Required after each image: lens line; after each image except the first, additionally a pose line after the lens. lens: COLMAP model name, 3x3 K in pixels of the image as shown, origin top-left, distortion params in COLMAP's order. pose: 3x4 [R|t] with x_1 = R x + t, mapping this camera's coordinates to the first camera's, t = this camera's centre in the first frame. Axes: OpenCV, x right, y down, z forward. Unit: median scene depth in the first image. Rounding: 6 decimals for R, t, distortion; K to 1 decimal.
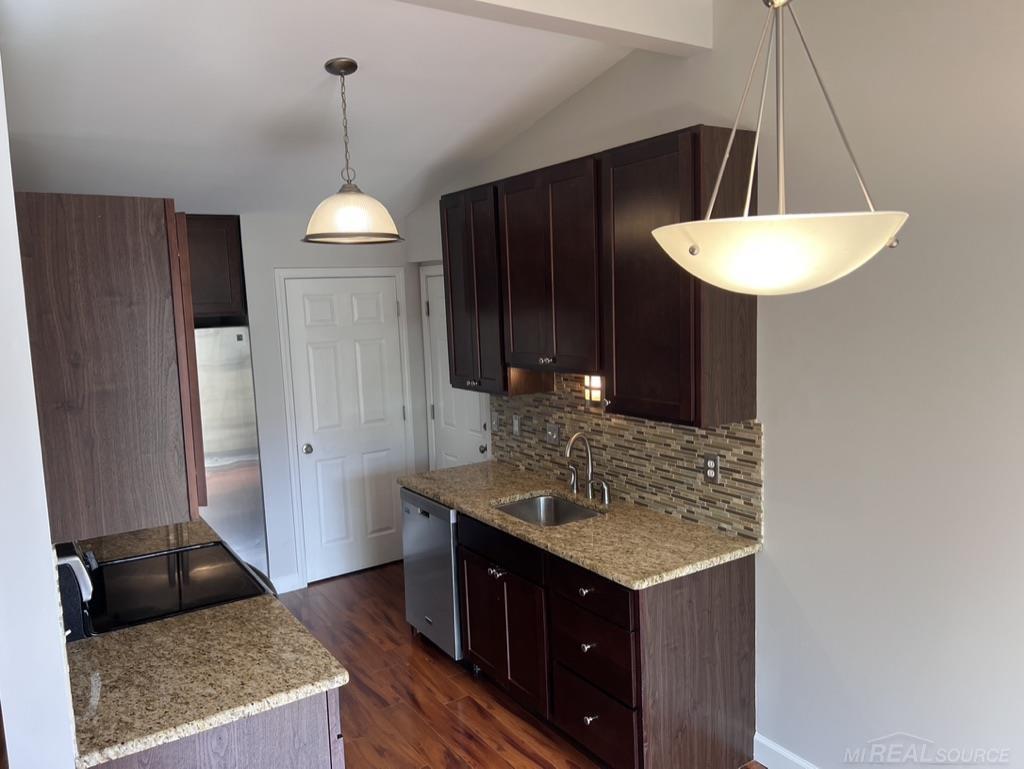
lens RADIAL K [[763.4, 0, 518.8], [0, 763.4, 386.9], [0, 0, 1]] dist [0.070087, -0.082321]
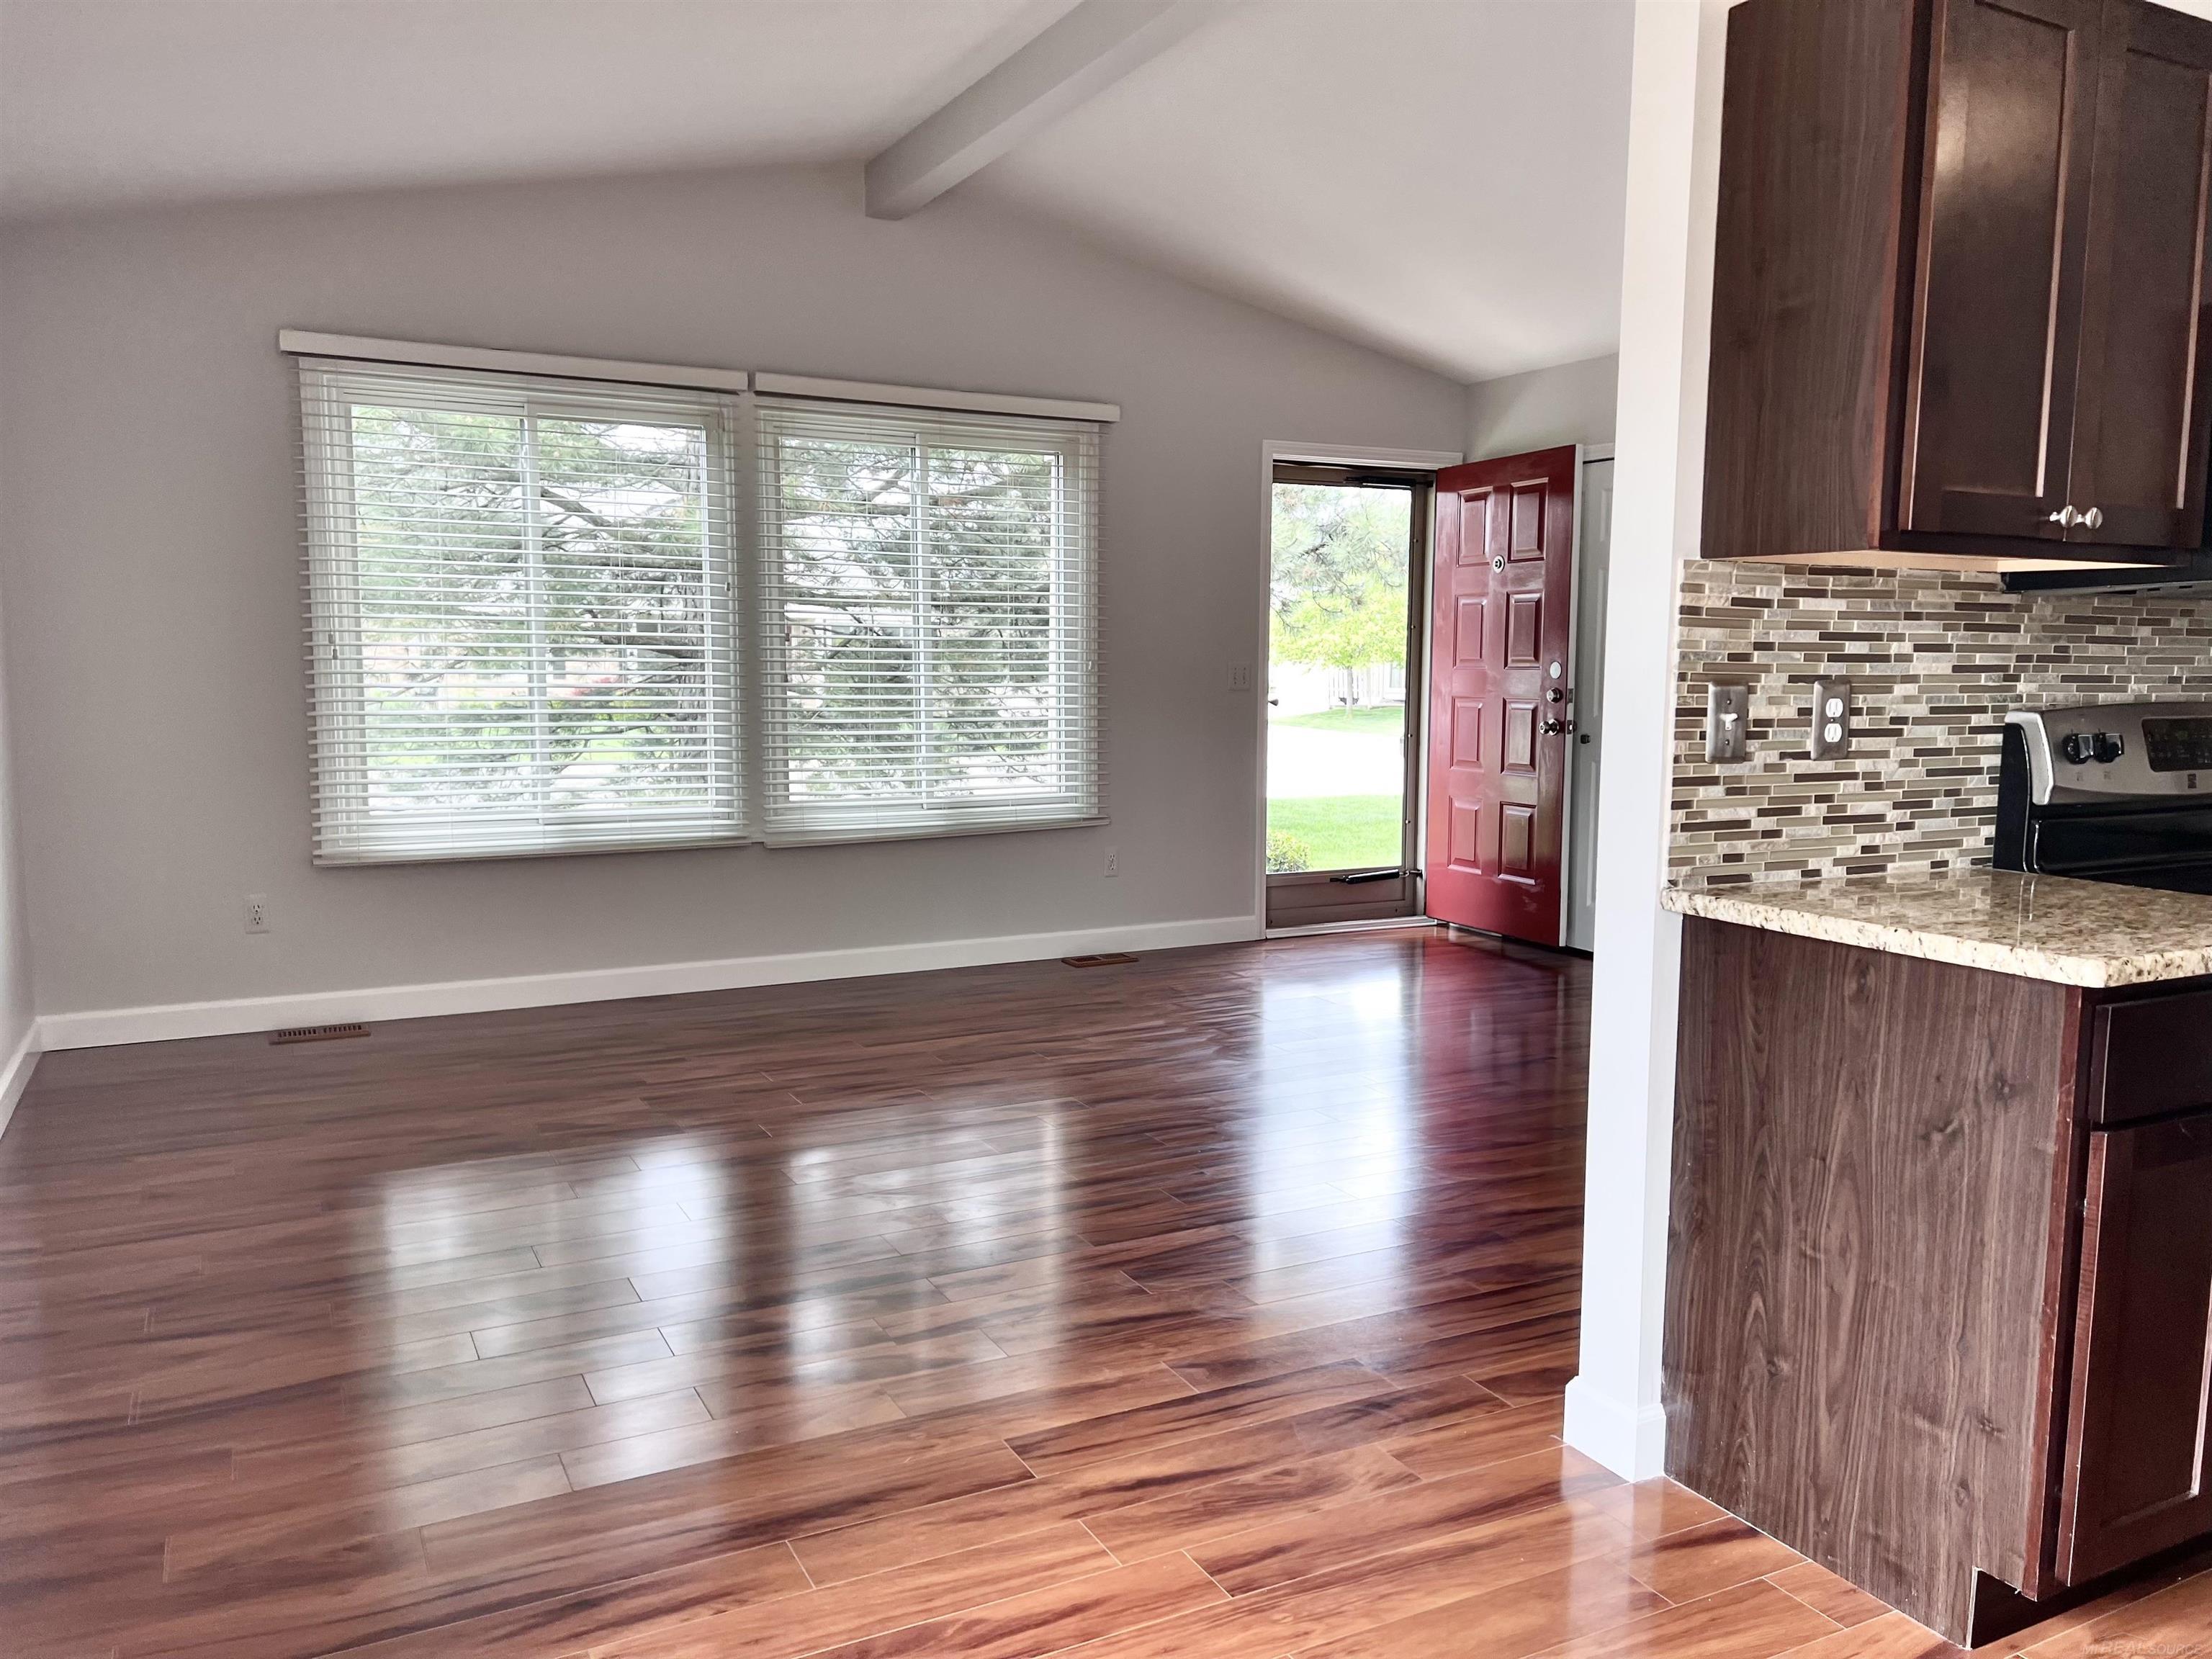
lens RADIAL K [[1649.0, 0, 1120.7], [0, 1649.0, 834.7], [0, 0, 1]] dist [0.070087, -0.082321]
pose [[-0.099841, 0.139297, -0.985205, 0.477919], [-0.125294, 0.980510, 0.151330, 0.152742], [0.987083, 0.138549, -0.080442, 0.357569]]
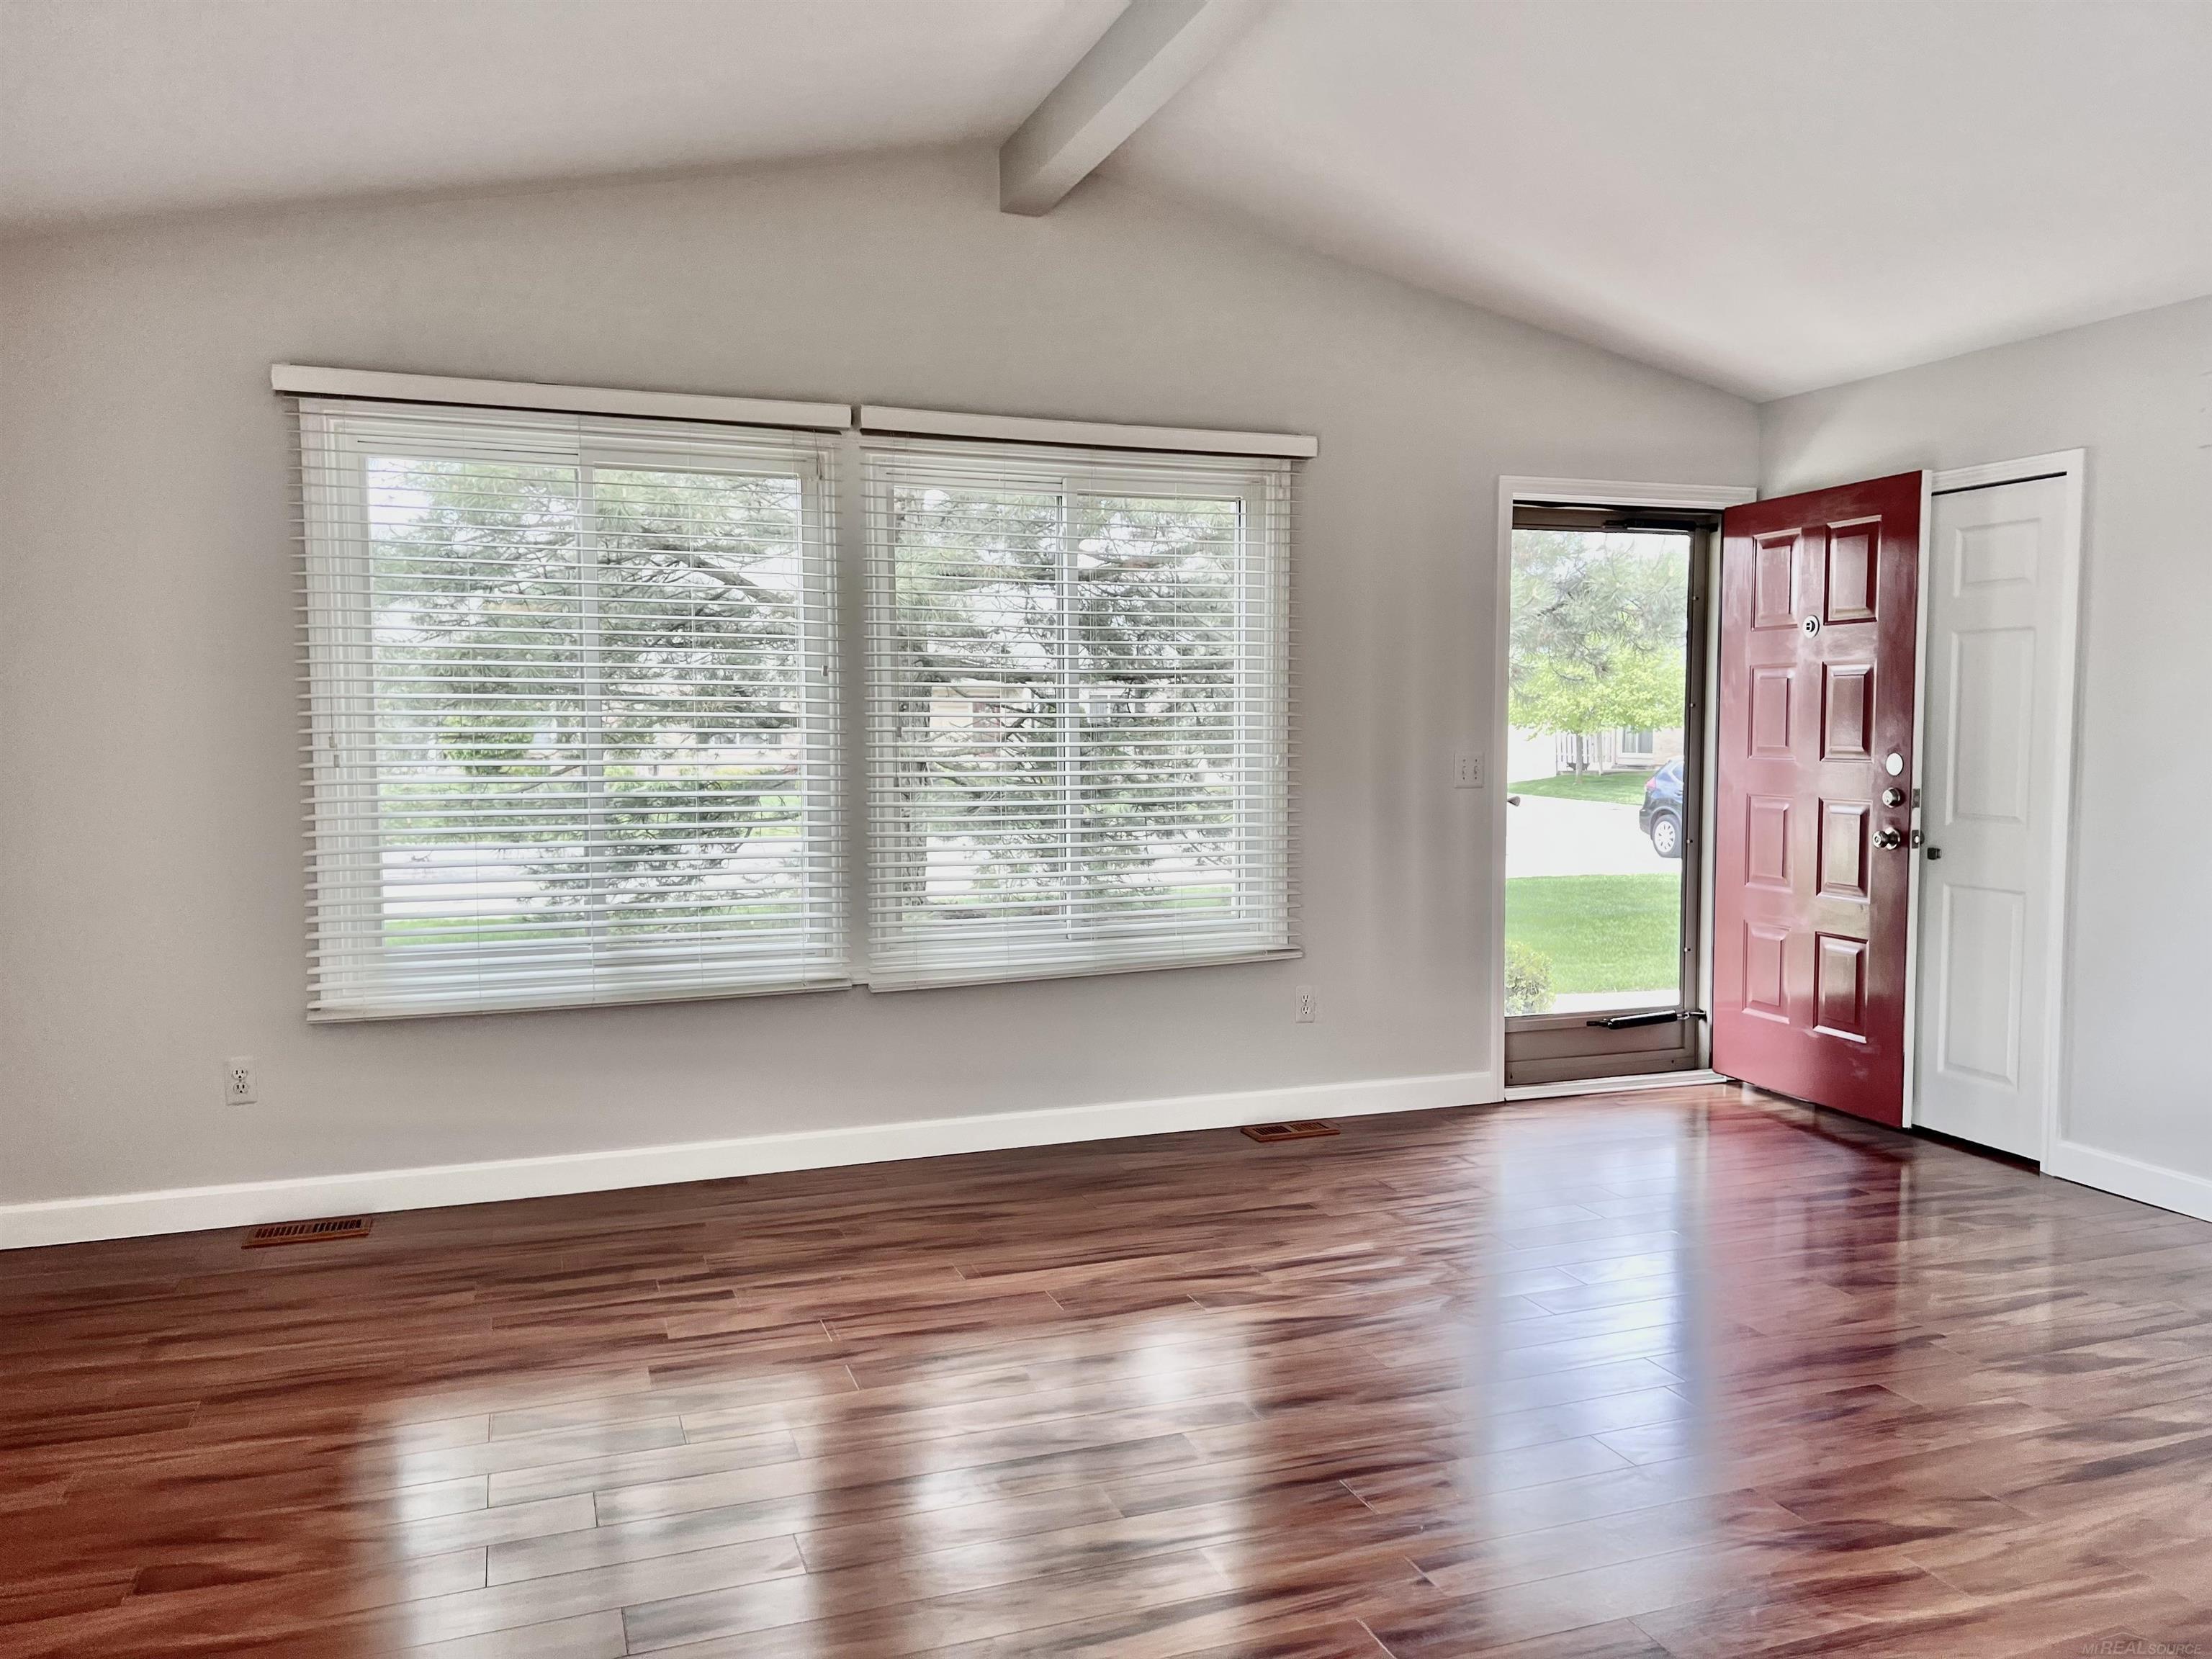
lens RADIAL K [[1651.7, 0, 1123.0], [0, 1651.7, 825.0], [0, 0, 1]] dist [0.071524, -0.099383]
pose [[-0.225731, 0.096101, -0.969438, 0.055245], [-0.112728, 0.985861, 0.123978, 0.138733], [0.967646, 0.137268, -0.211706, 0.331288]]
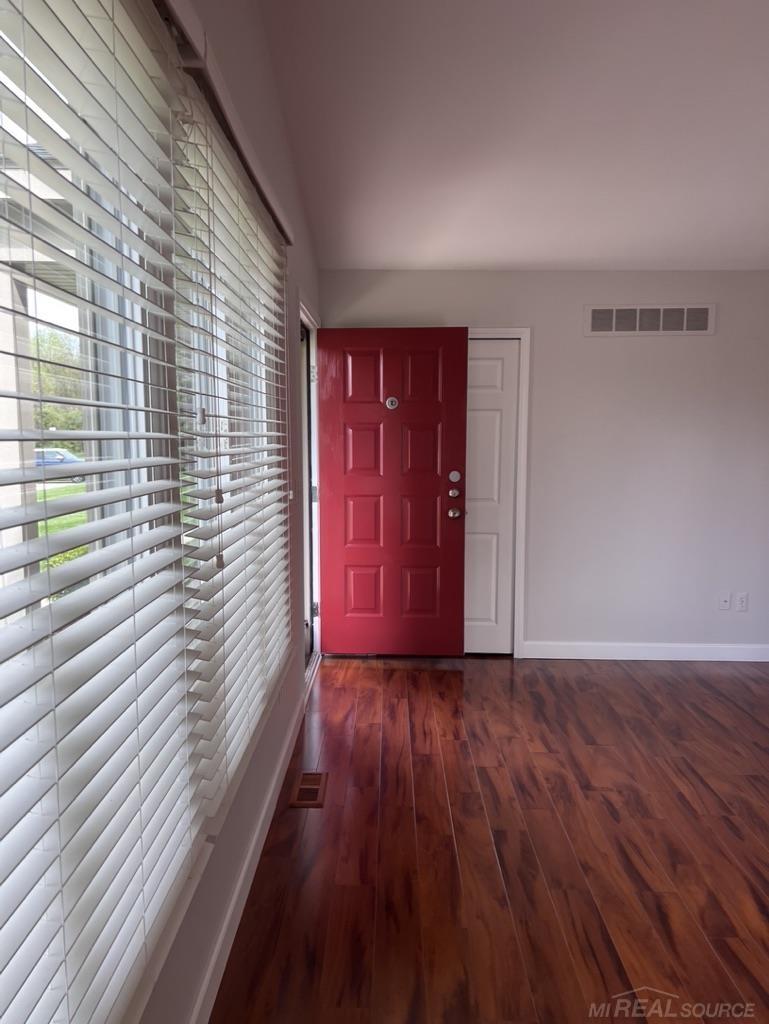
lens RADIAL K [[763.1, 0, 384.5], [0, 763.1, 512.0], [0, 0, 1]] dist [0.048093, -0.071684]
pose [[0.826291, 0.097025, -0.554824, -1.001687], [-0.103653, 0.994422, 0.019532, 0.253768], [0.553624, 0.041370, 0.831738, -0.603368]]
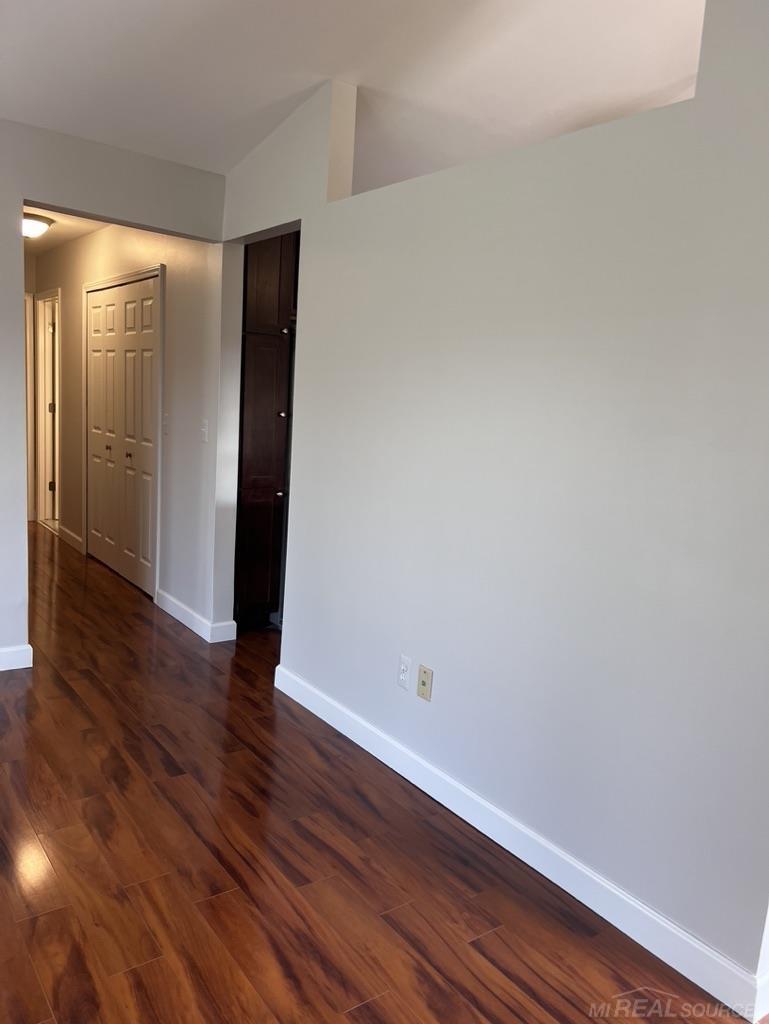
lens RADIAL K [[764.6, 0, 376.0], [0, 764.6, 515.9], [0, 0, 1]] dist [0.071524, -0.099383]
pose [[0.994012, 0.091242, 0.060126, -0.688033], [-0.093075, 0.995254, 0.028416, 0.187058], [-0.057248, -0.033842, 0.997786, 0.007622]]
